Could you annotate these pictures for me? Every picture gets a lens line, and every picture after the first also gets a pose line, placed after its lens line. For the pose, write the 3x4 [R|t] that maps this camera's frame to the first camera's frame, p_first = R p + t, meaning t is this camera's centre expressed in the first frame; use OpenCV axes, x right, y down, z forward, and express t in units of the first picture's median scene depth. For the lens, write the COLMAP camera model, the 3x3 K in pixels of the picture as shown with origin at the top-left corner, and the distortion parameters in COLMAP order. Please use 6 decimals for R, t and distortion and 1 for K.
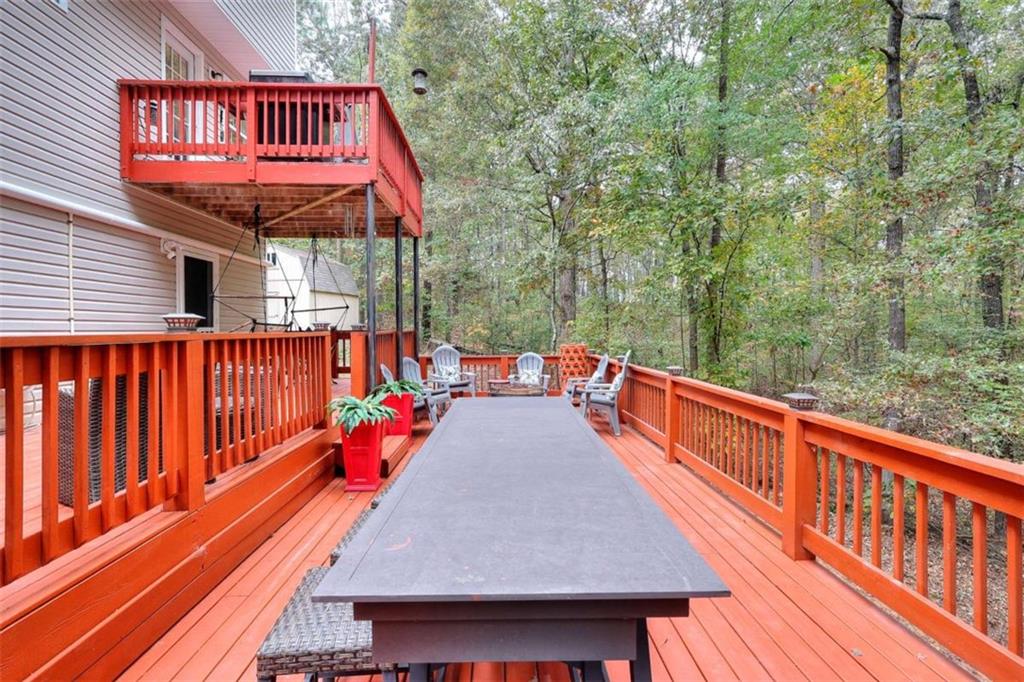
lens RADIAL K [[489.4, 0, 508.9], [0, 489.4, 335.6], [0, 0, 1]] dist [0.002599, -0.000528]
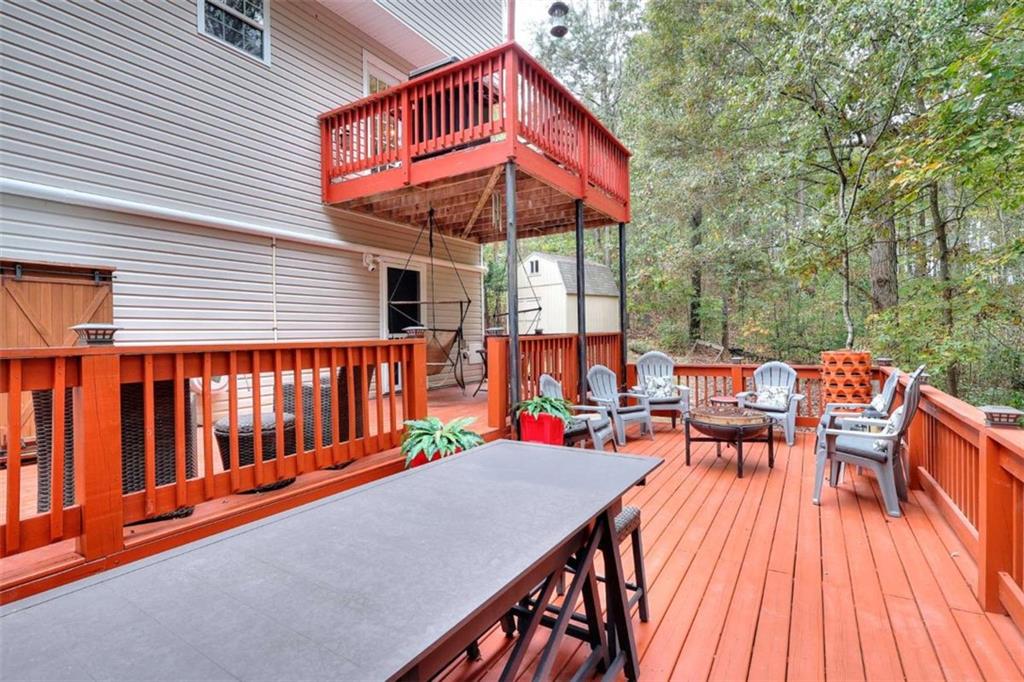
lens RADIAL K [[489.4, 0, 508.9], [0, 489.4, 335.6], [0, 0, 1]] dist [0.002599, -0.000528]
pose [[0.831927, -0.010185, -0.554791, 0.164391], [0.009069, 0.999948, -0.004758, -0.005153], [0.554811, -0.001073, 0.831976, 0.264725]]
